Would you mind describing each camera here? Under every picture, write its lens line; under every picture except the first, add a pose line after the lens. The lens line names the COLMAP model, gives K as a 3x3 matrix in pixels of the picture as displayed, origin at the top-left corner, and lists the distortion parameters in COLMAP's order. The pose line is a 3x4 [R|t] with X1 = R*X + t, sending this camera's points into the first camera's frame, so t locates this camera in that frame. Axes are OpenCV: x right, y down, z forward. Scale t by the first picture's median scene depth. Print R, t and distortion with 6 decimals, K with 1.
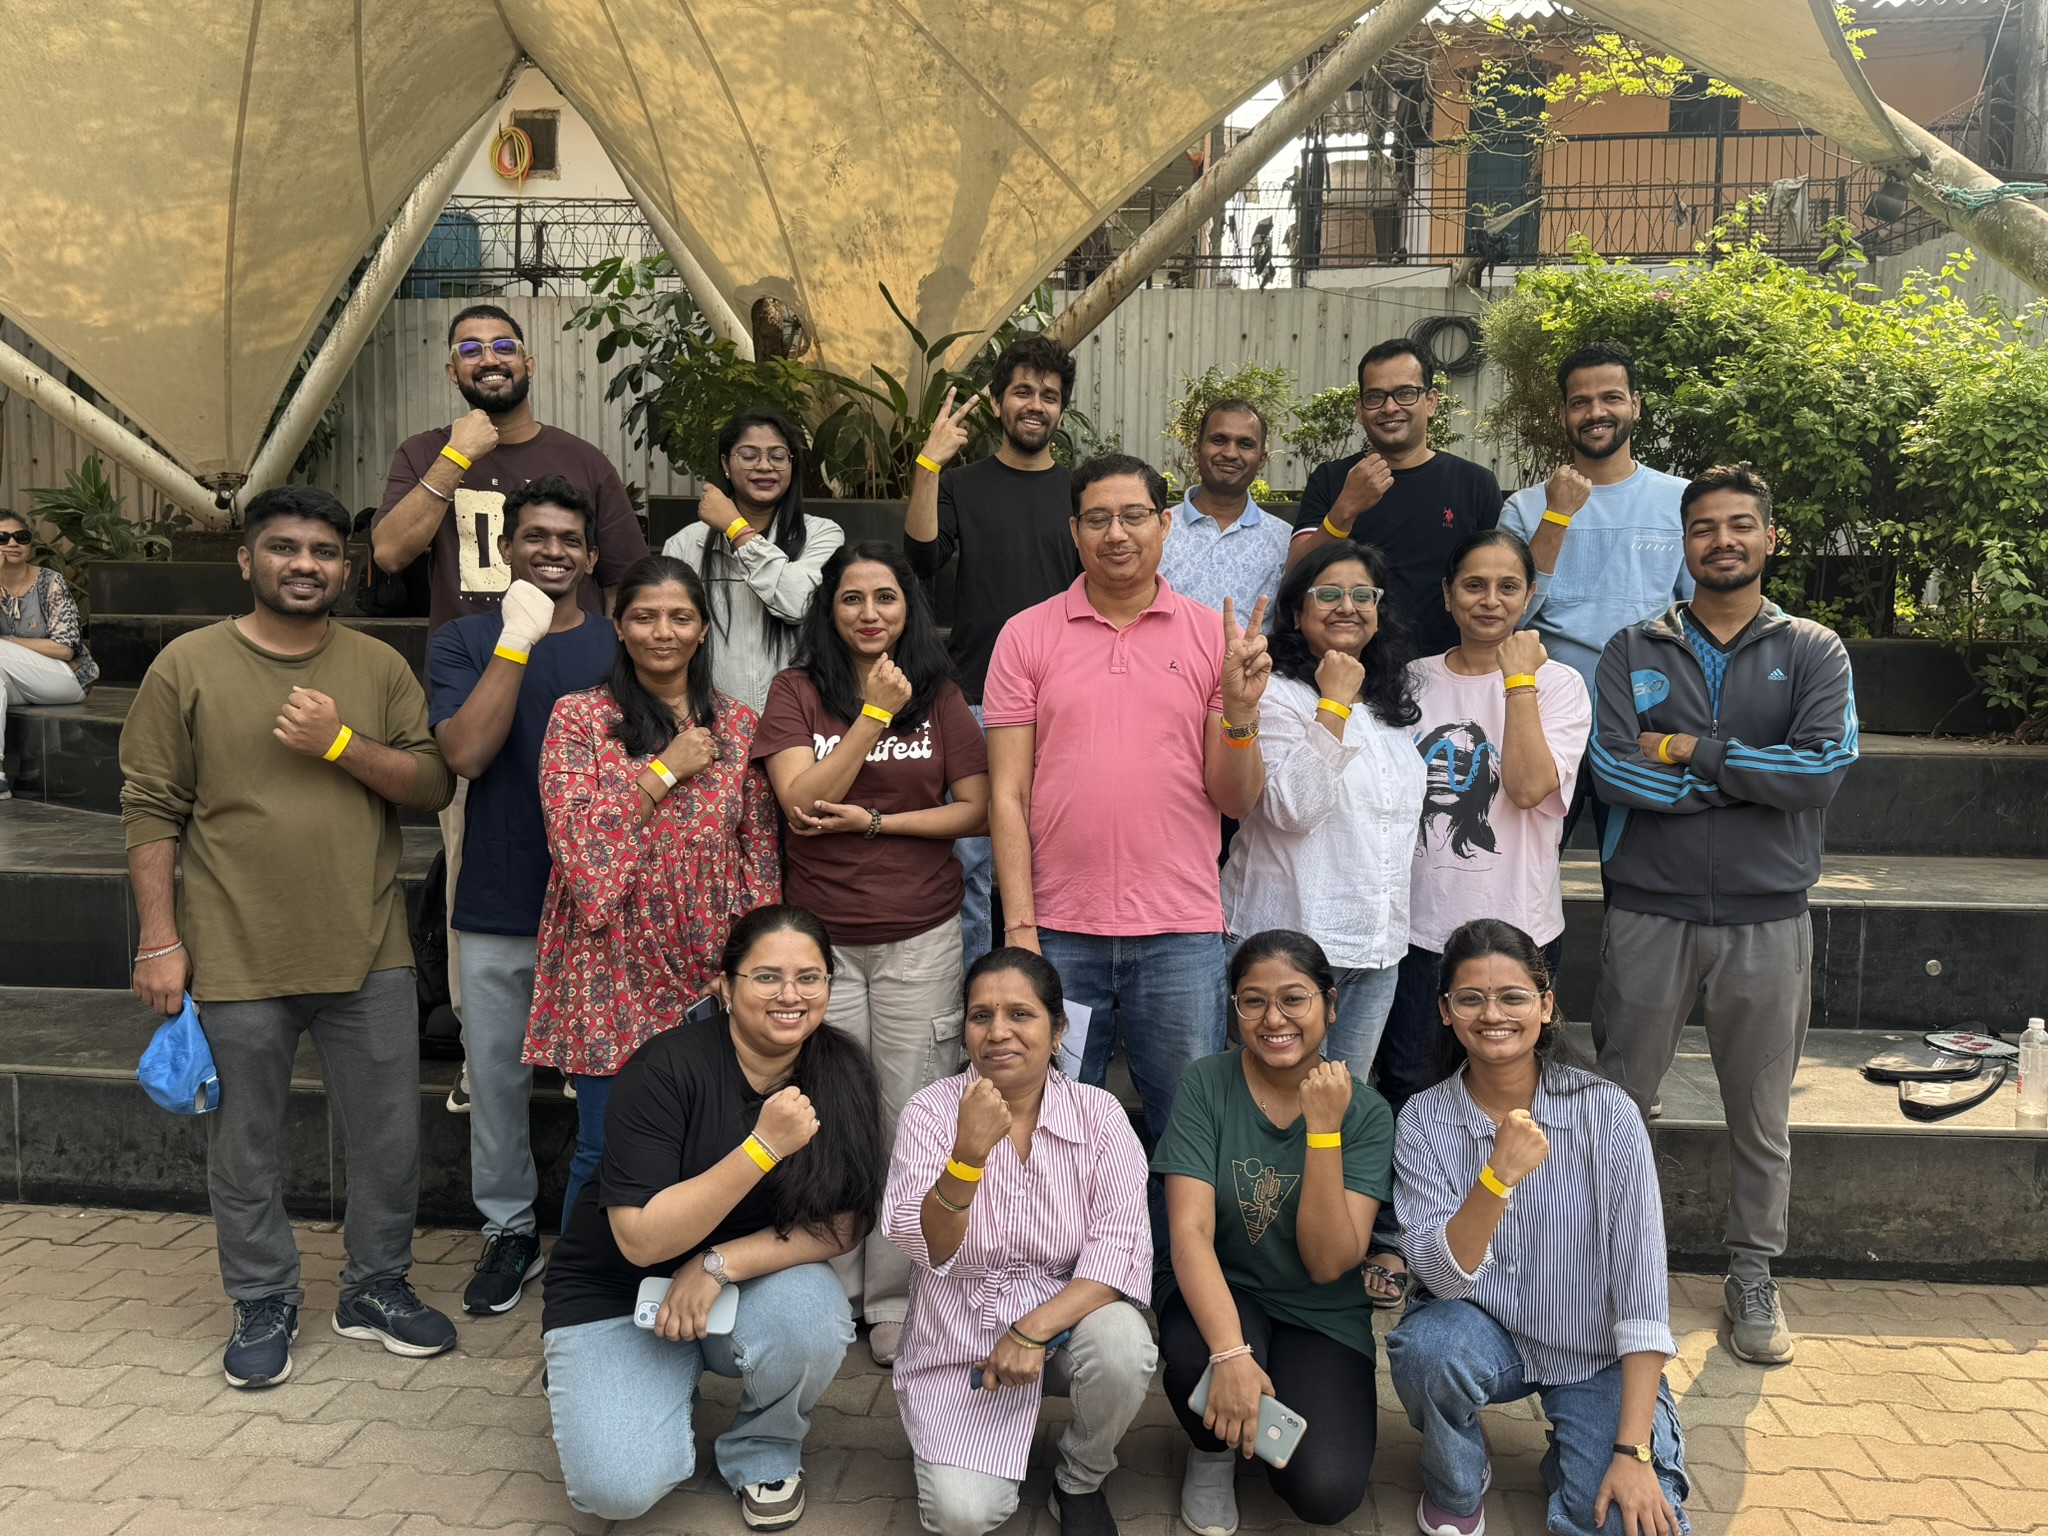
lens RADIAL K [[1664.0, 0, 1020.3], [0, 1664.0, 769.3], [0, 0, 1]] dist [0.026641, -0.031423]
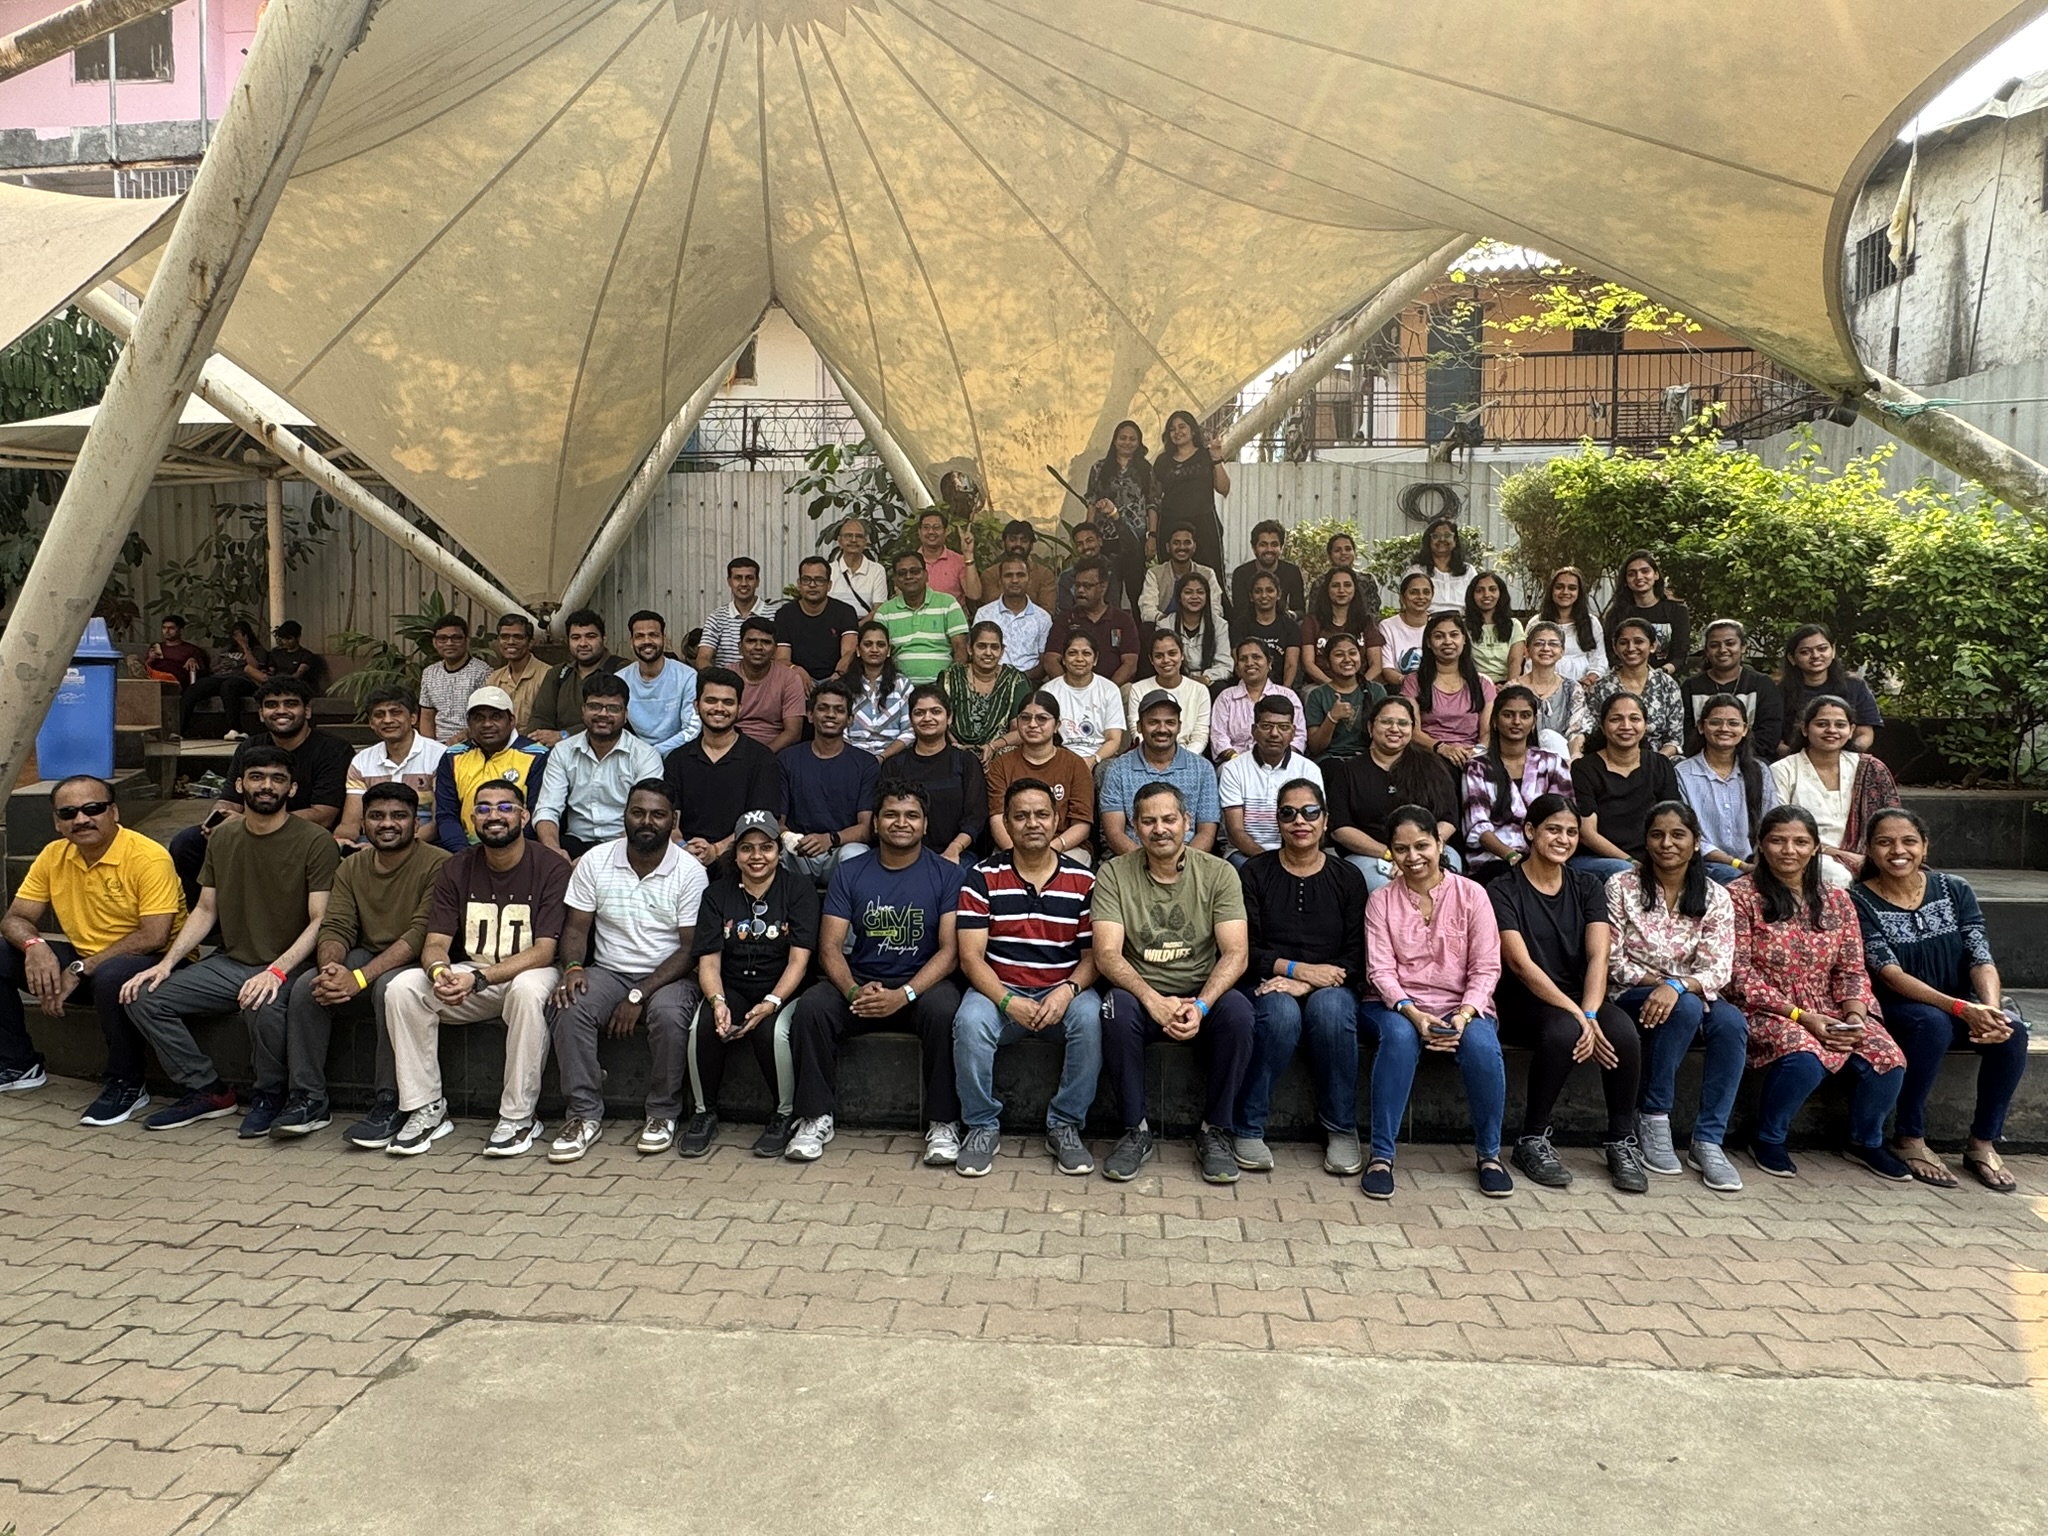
lens RADIAL K [[1263.6, 0, 1025.0], [0, 1263.6, 773.5], [0, 0, 1]] dist [-0.003014, 0.005112]
pose [[0.999678, -0.009642, 0.023464, -0.132417], [0.010425, 0.999386, -0.033447, -0.000121], [-0.023127, 0.033681, 0.999165, -0.035036]]
